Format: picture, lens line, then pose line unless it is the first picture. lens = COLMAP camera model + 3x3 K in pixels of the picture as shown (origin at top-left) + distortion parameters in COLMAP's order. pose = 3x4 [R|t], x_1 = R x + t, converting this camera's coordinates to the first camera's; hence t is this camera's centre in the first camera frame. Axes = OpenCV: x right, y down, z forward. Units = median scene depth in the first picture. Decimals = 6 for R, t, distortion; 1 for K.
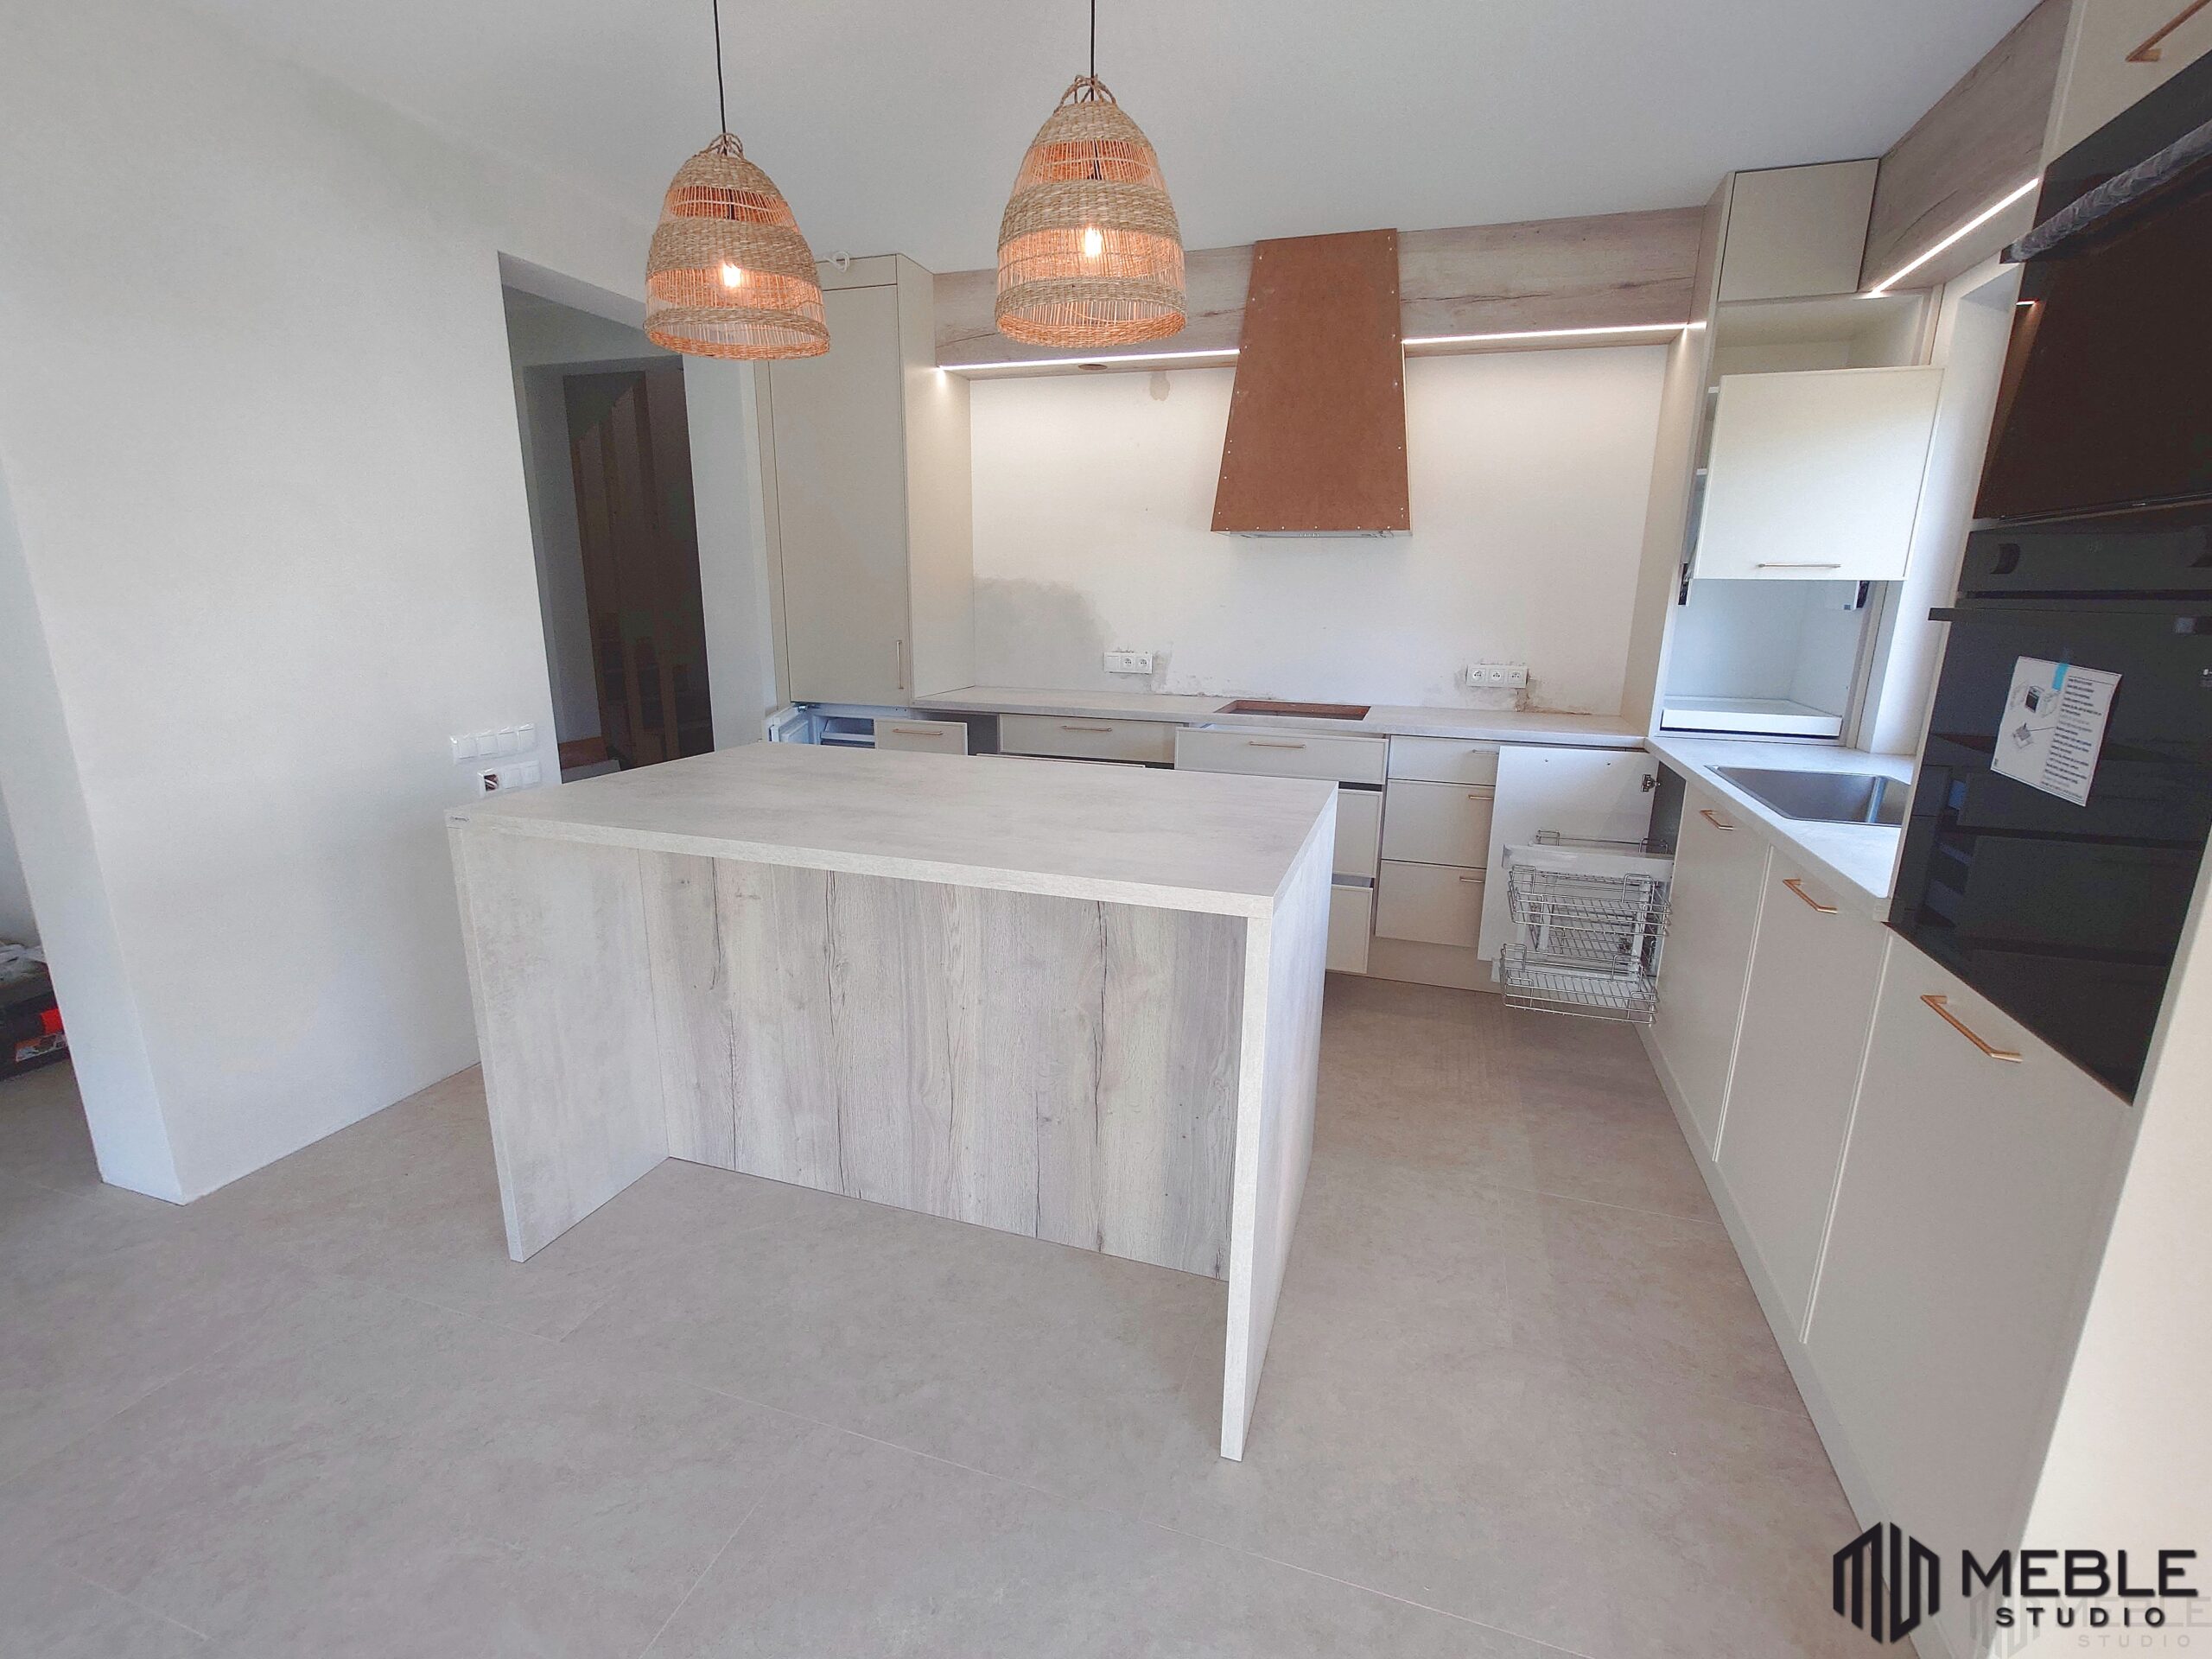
lens RADIAL K [[995.8, 0, 1104.5], [0, 995.8, 832.8], [0, 0, 1]] dist [0.001594, -0.000043]
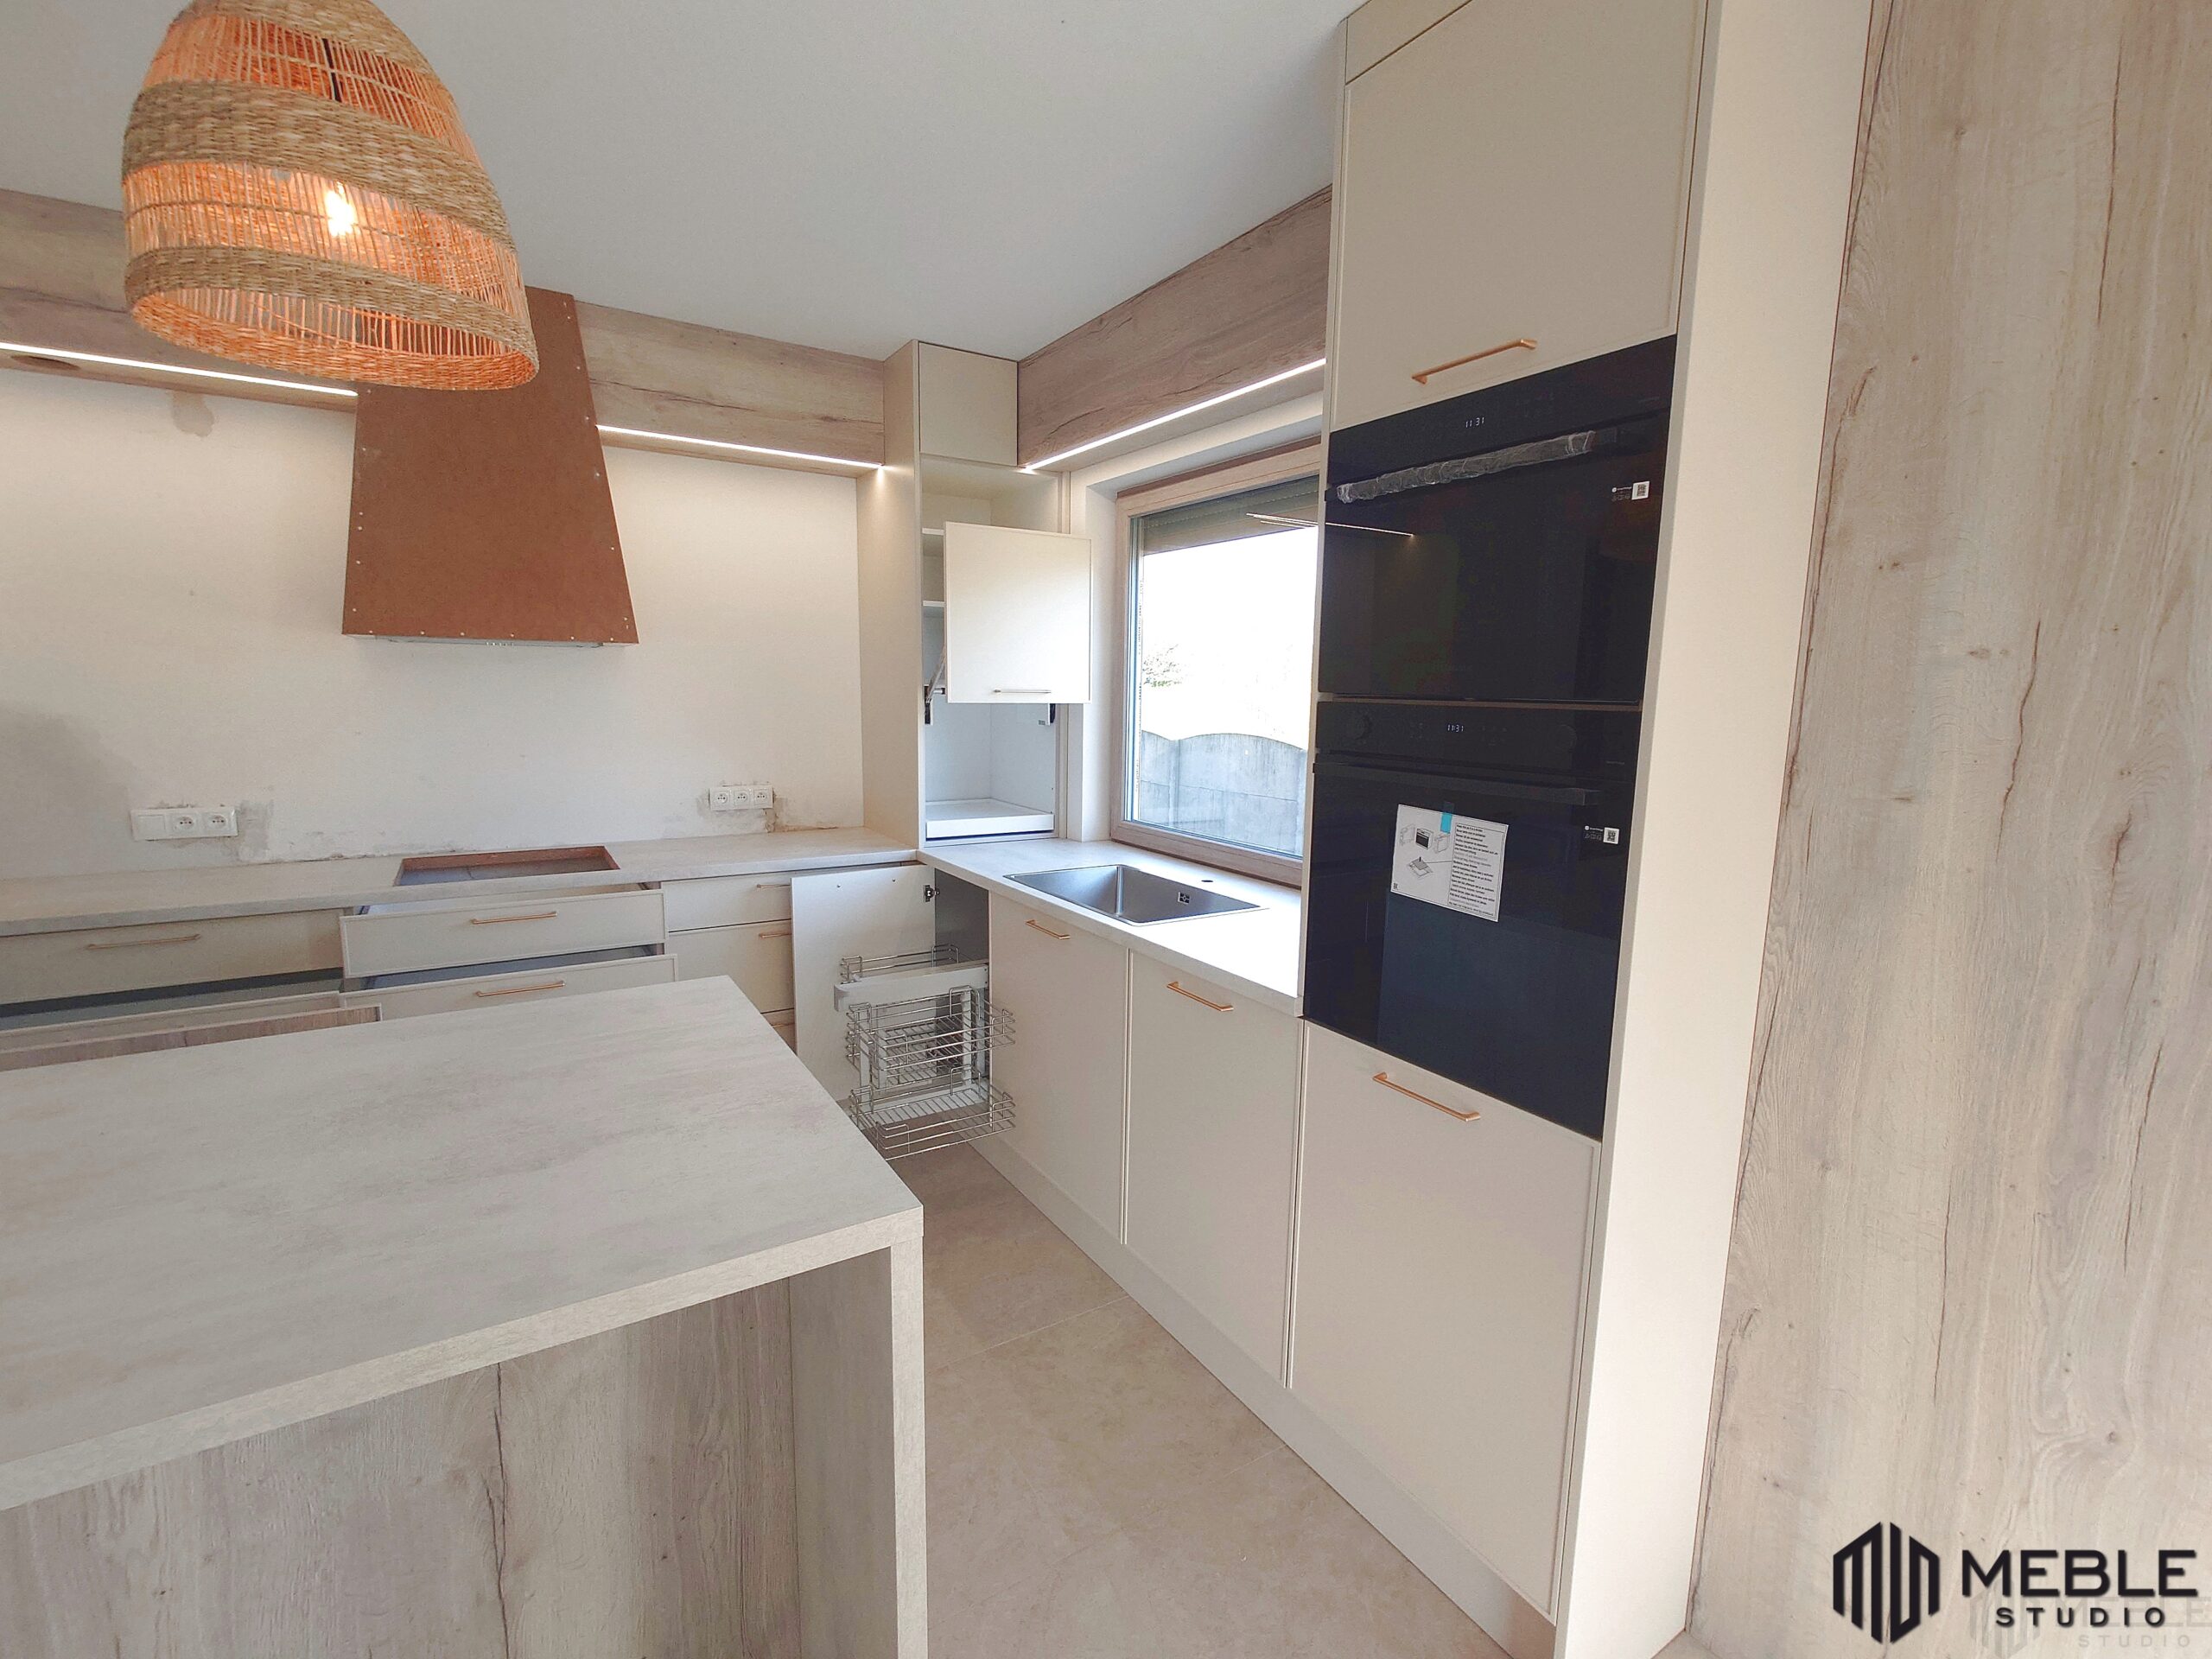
lens RADIAL K [[995.8, 0, 1113.3], [0, 995.8, 833.3], [0, 0, 1]] dist [0.001594, -0.000043]
pose [[0.635987, -0.115937, 0.762941, -0.125851], [0.175546, 0.984466, 0.003264, -0.085837], [-0.751468, 0.131856, 0.646460, 0.183646]]
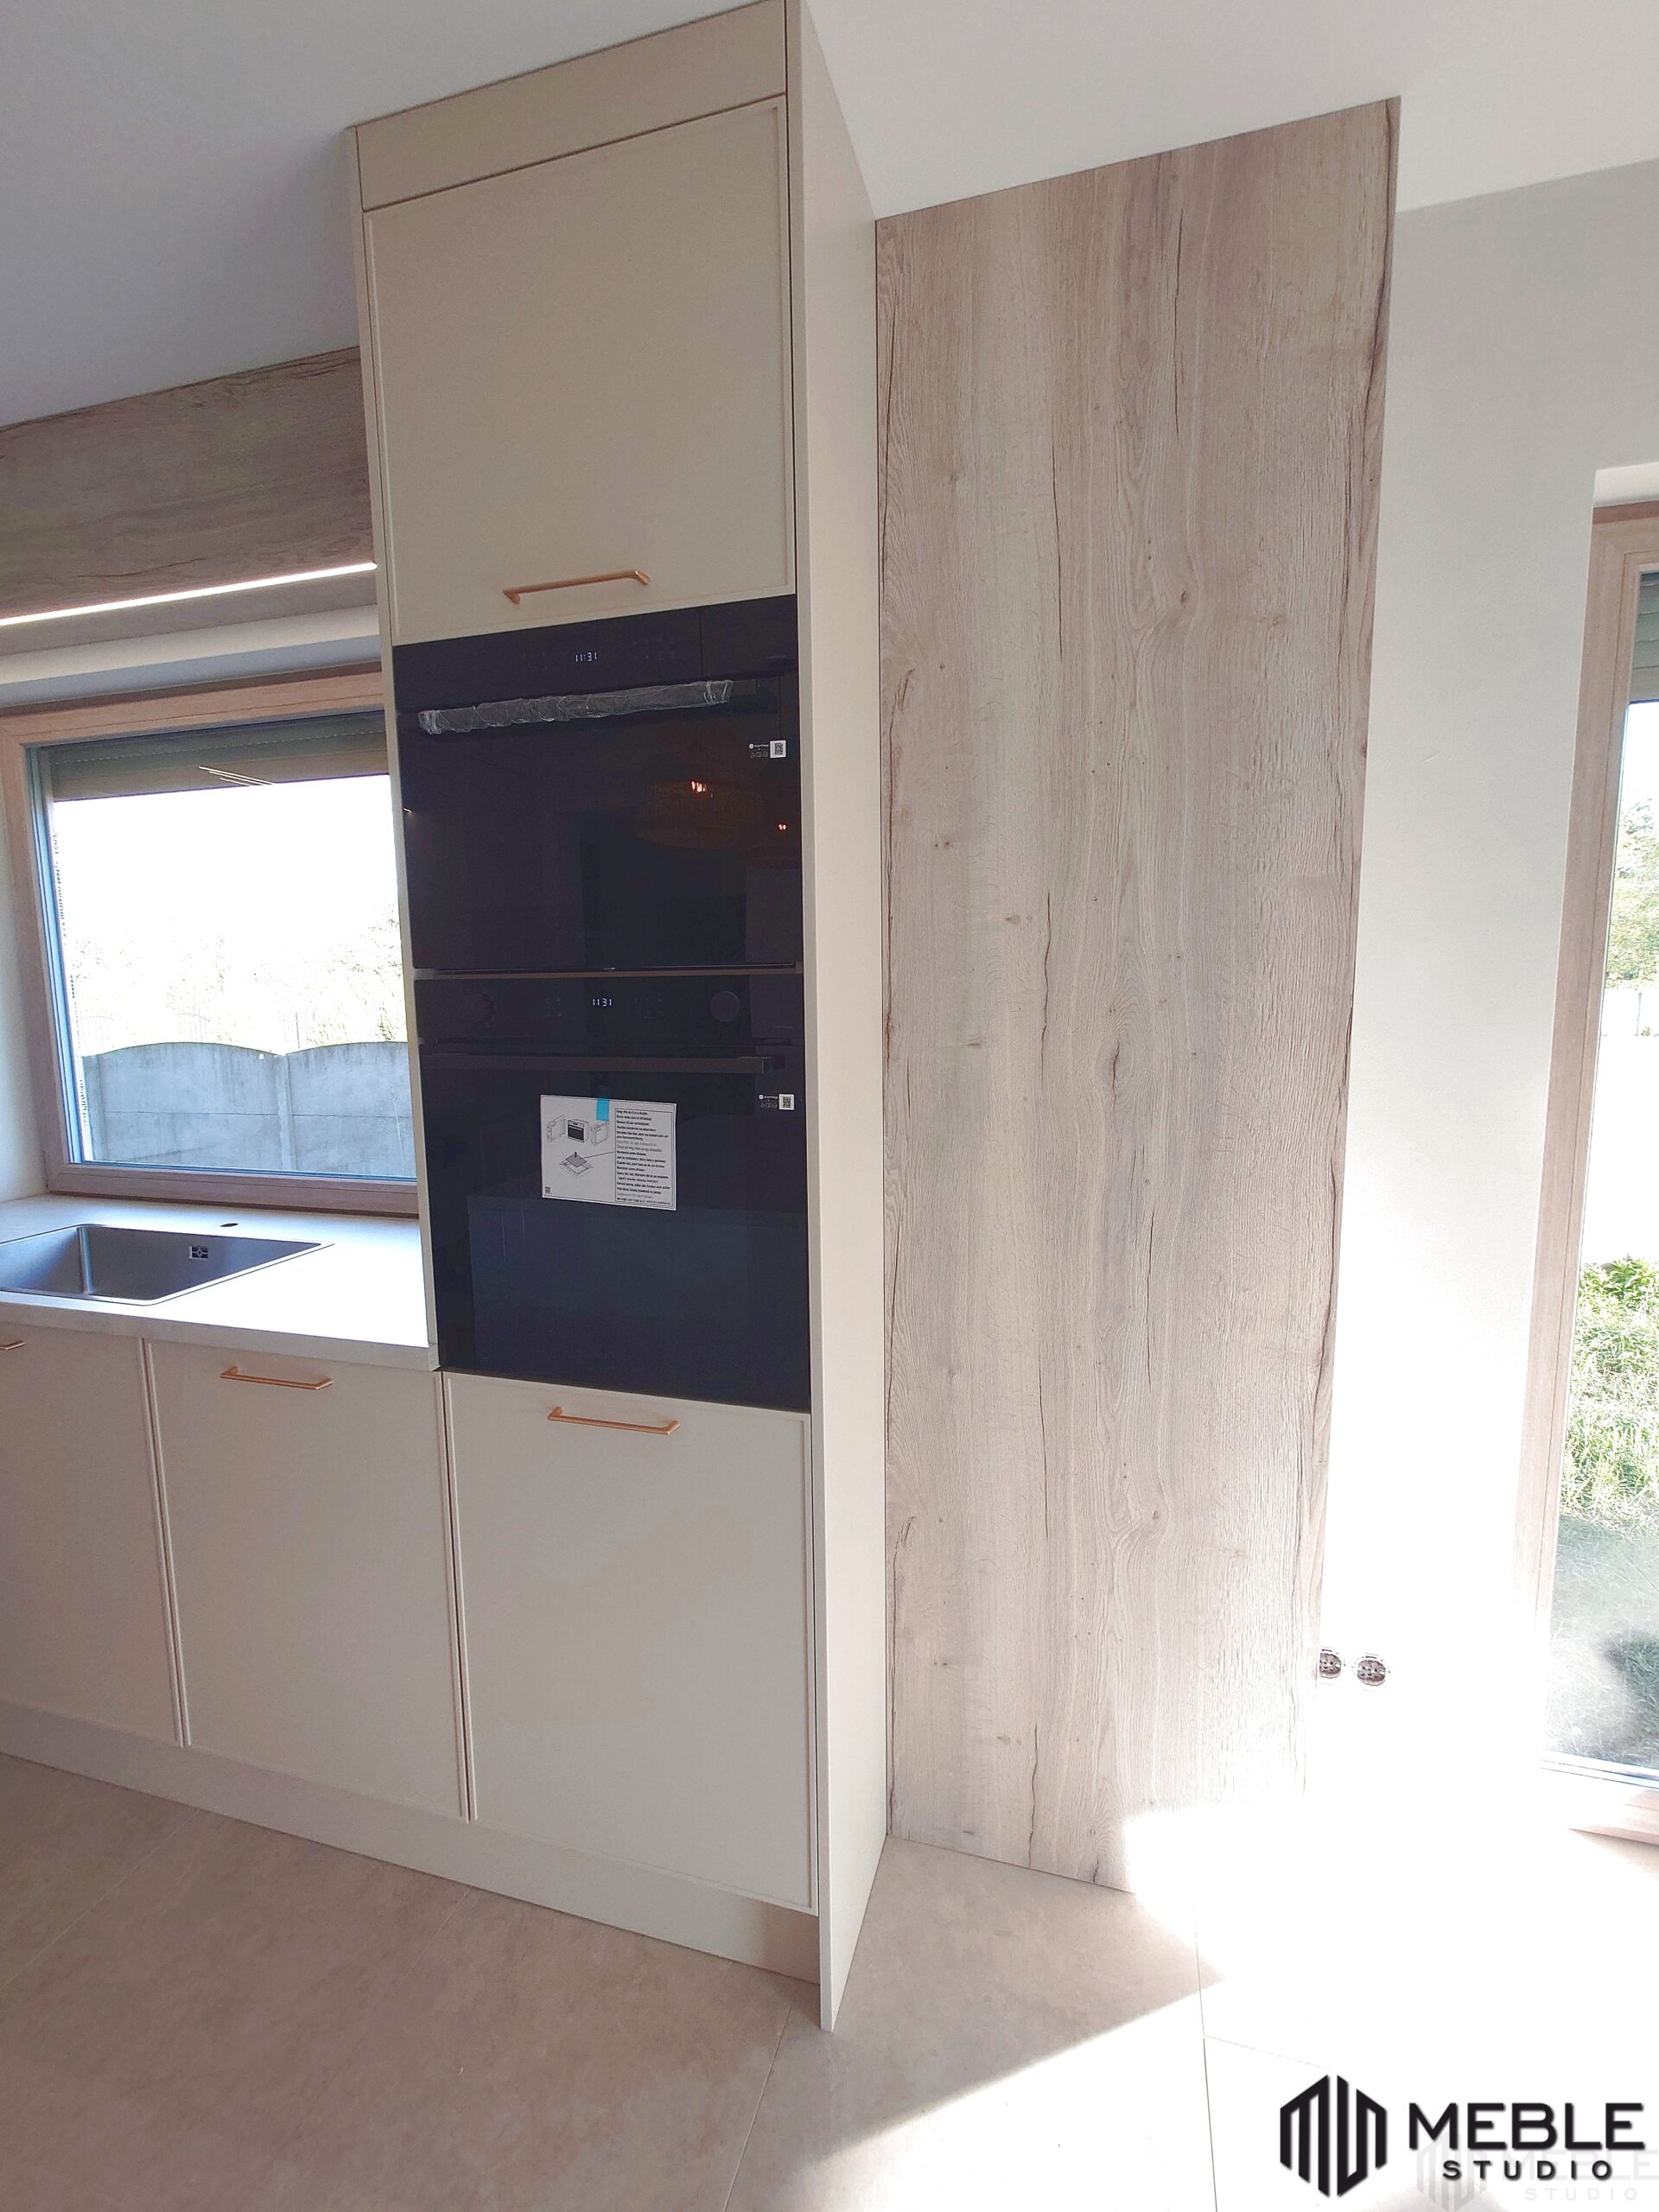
lens RADIAL K [[995.8, 0, 835.7], [0, 995.8, 1108.0], [0, 0, 1]] dist [0.001594, -0.000043]
pose [[-0.027444, -0.139625, 0.989824, -0.077646], [0.250892, 0.957539, 0.142027, -0.097669], [-0.967626, 0.252236, 0.008752, 0.277224]]
